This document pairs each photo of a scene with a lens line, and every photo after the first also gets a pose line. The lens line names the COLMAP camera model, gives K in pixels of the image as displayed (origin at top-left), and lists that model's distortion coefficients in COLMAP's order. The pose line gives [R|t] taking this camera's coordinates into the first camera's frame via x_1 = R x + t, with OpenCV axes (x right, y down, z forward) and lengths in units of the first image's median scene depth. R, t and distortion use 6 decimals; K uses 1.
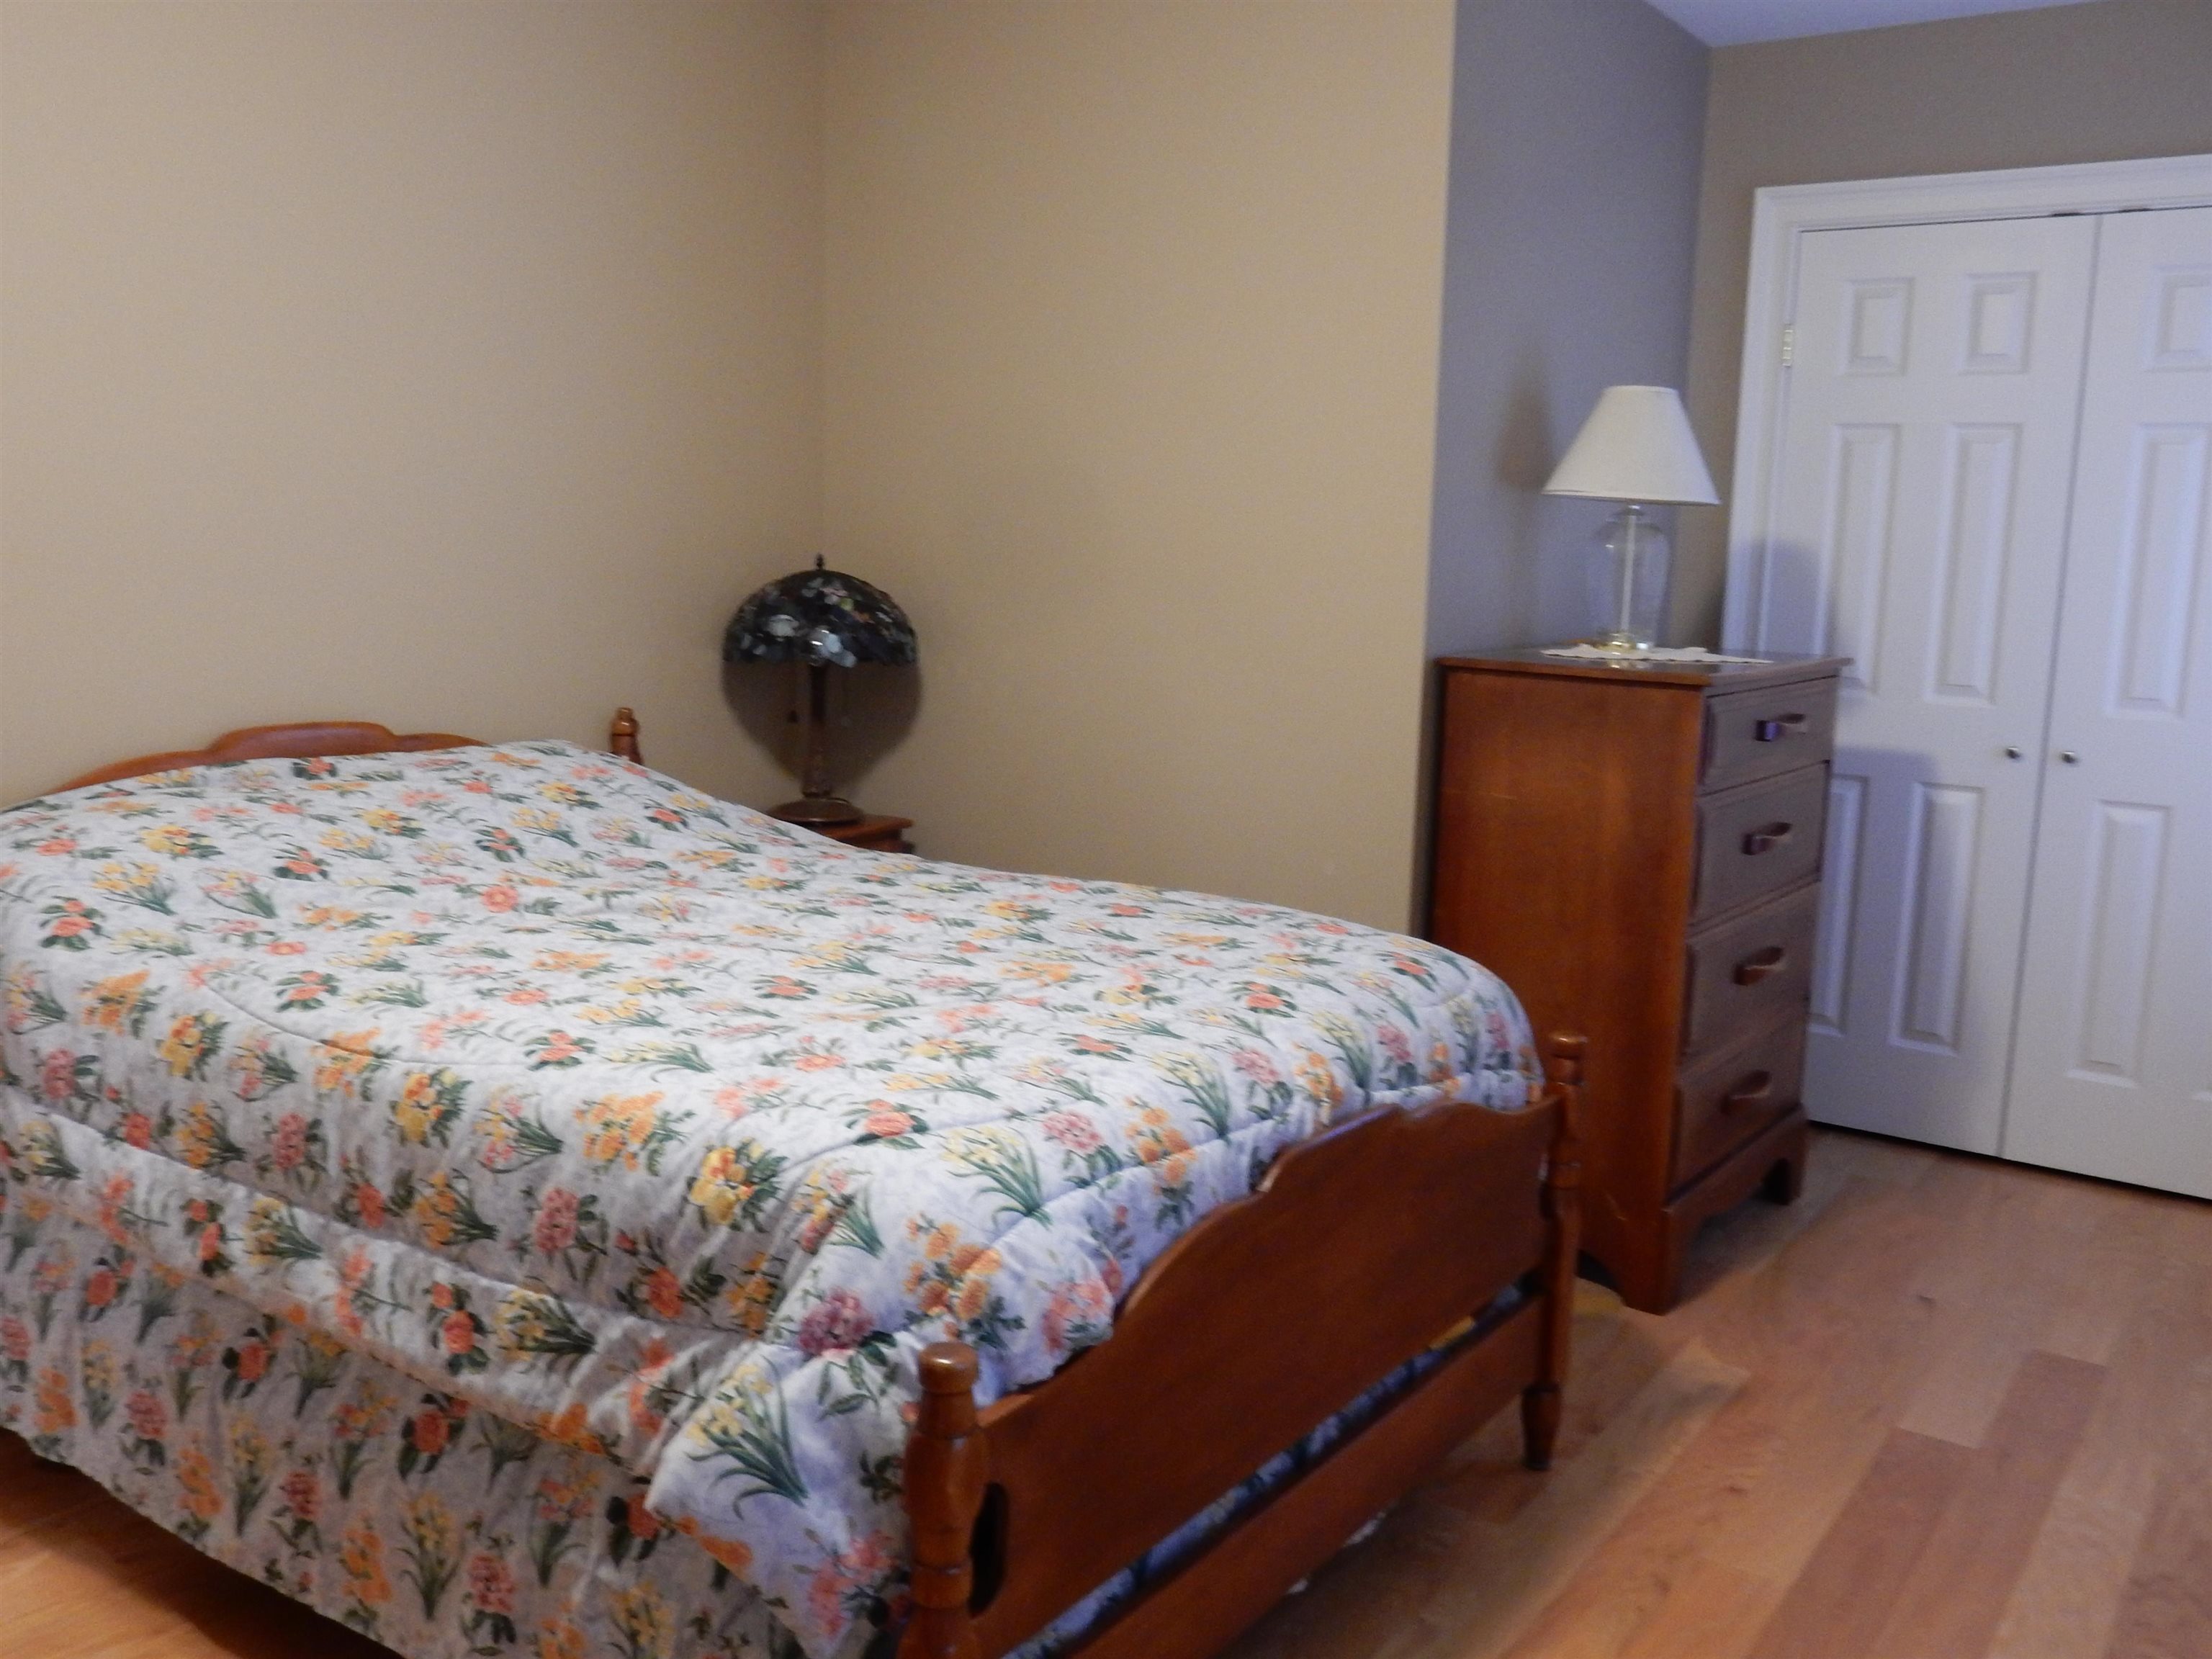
lens RADIAL K [[1904.3, 0, 1111.6], [0, 1904.3, 820.4], [0, 0, 1]] dist [-0.006982, 0.013712]
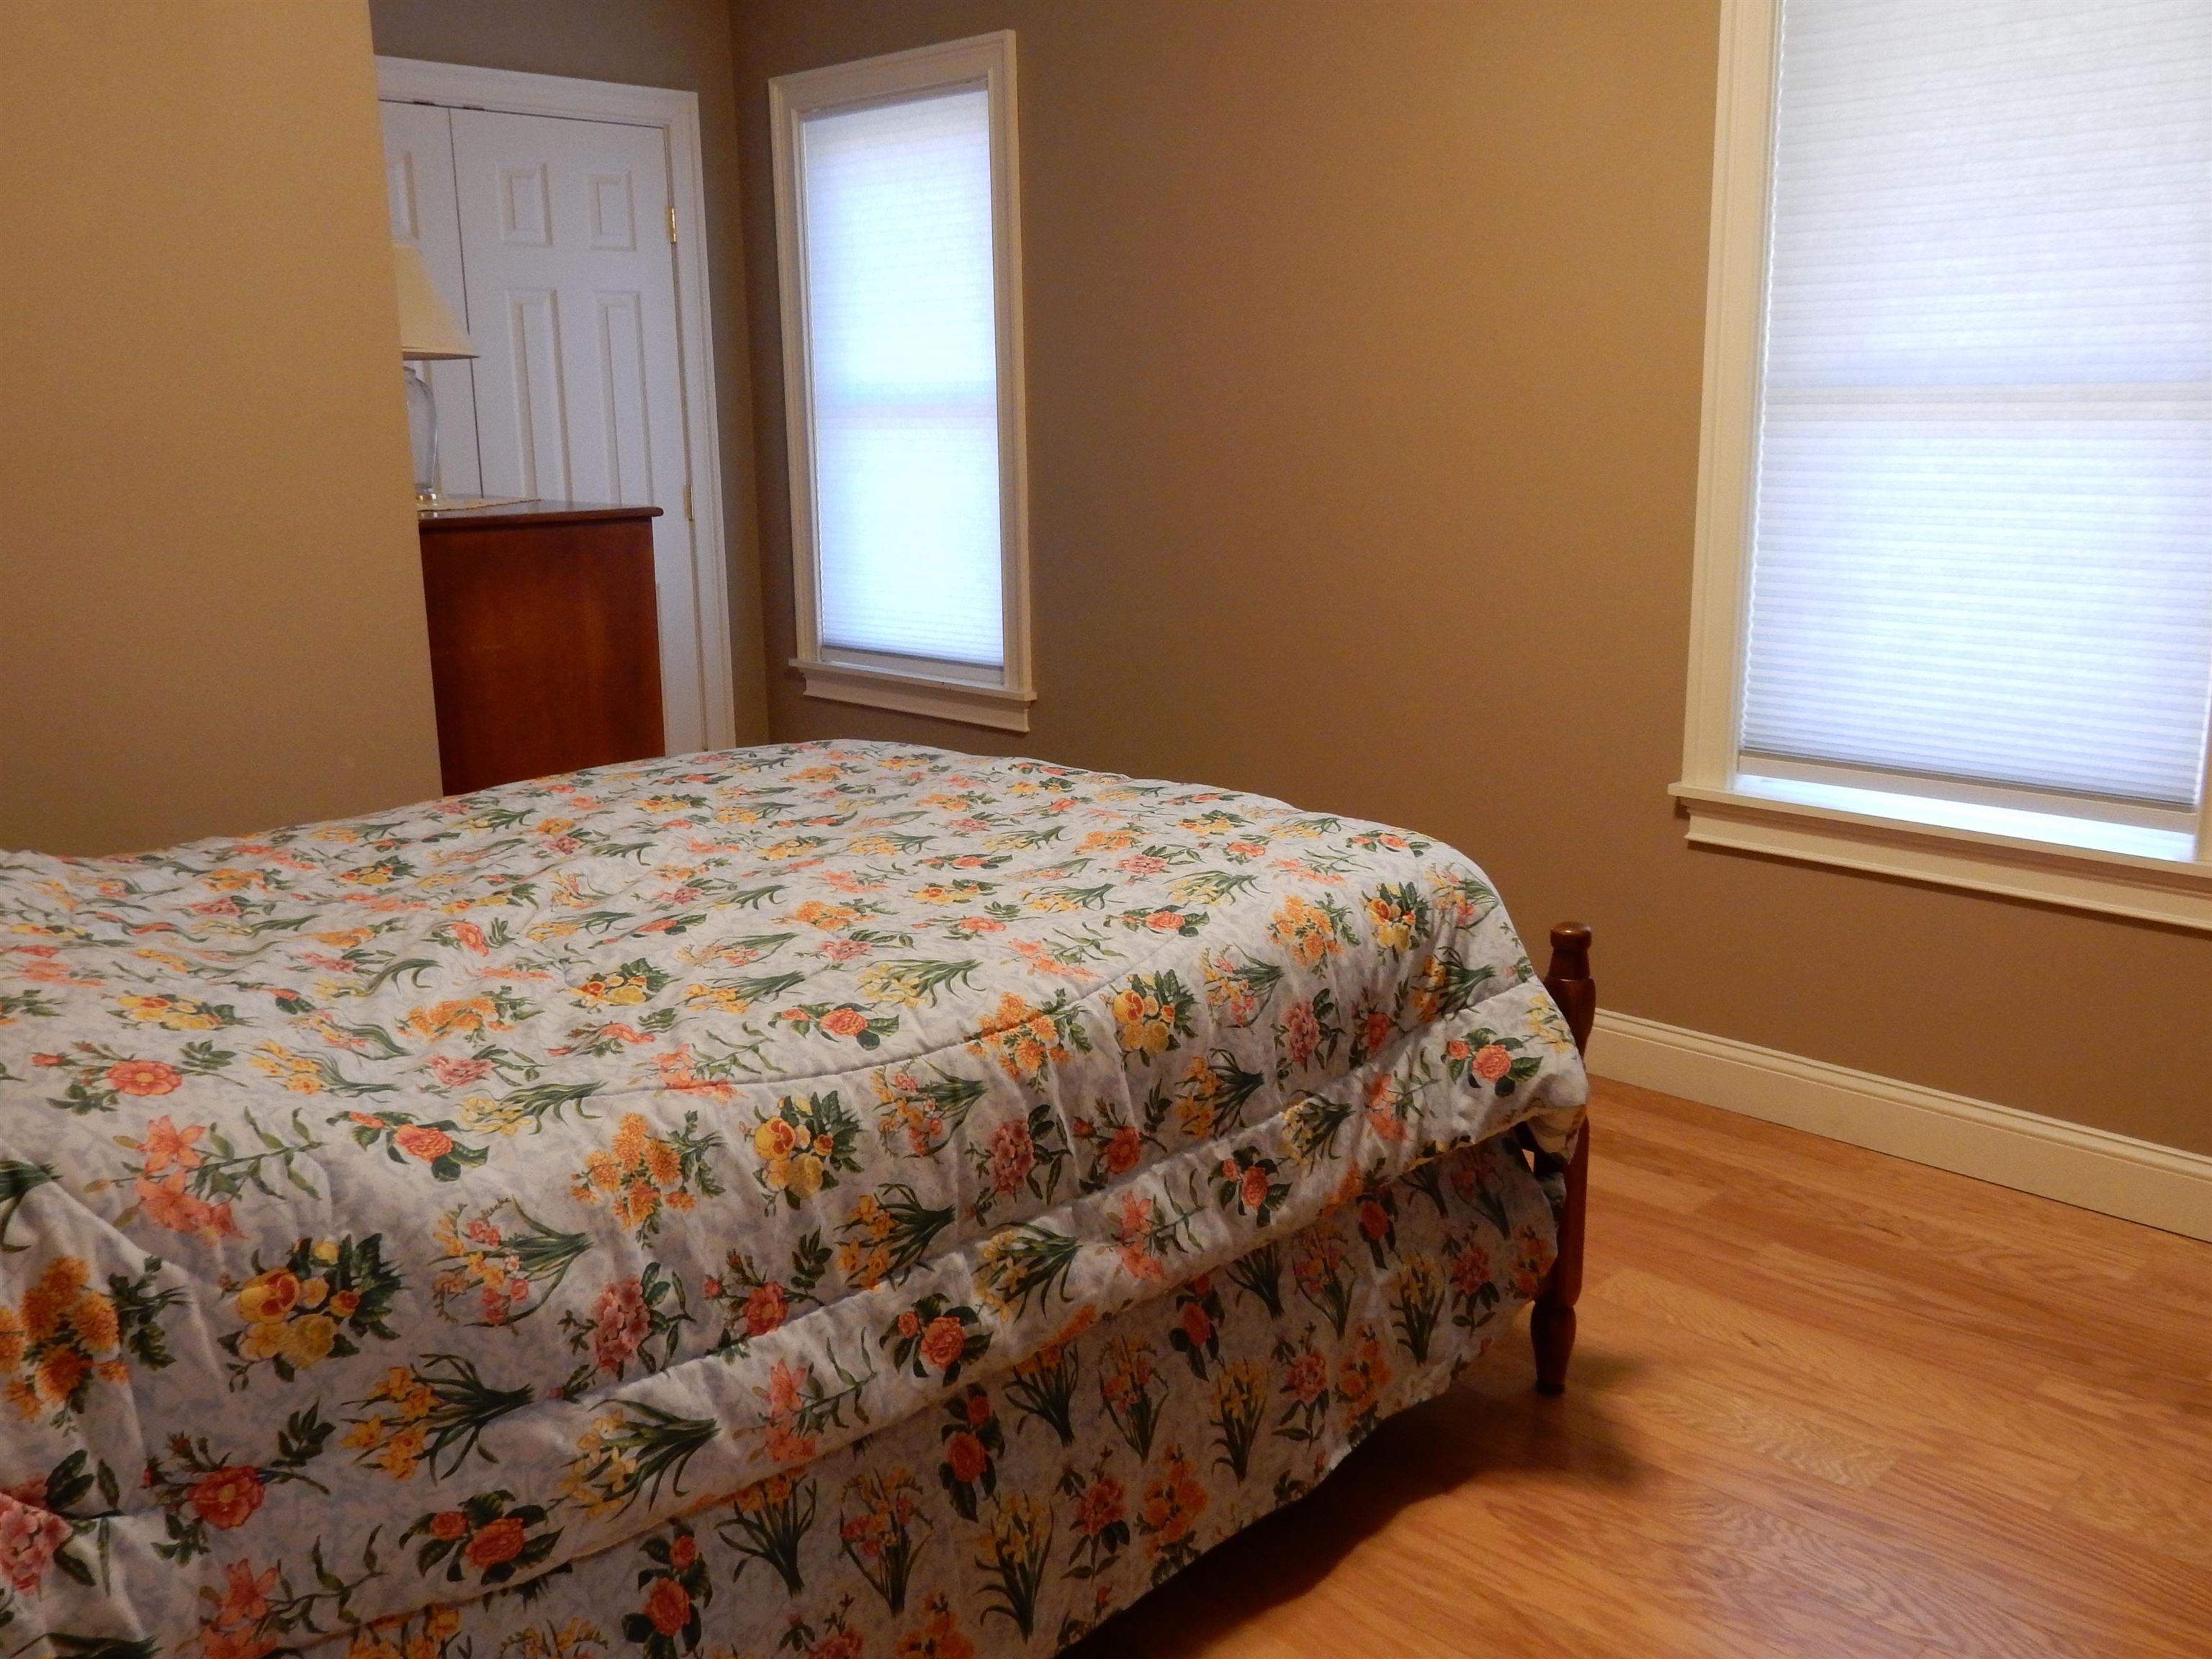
lens RADIAL K [[1904.3, 0, 1111.6], [0, 1904.3, 820.4], [0, 0, 1]] dist [-0.006982, 0.013712]
pose [[0.170916, -0.240926, 0.955376, -1.221741], [0.162080, 0.963309, 0.213931, -0.148810], [-0.971863, 0.118283, 0.203694, 0.789587]]
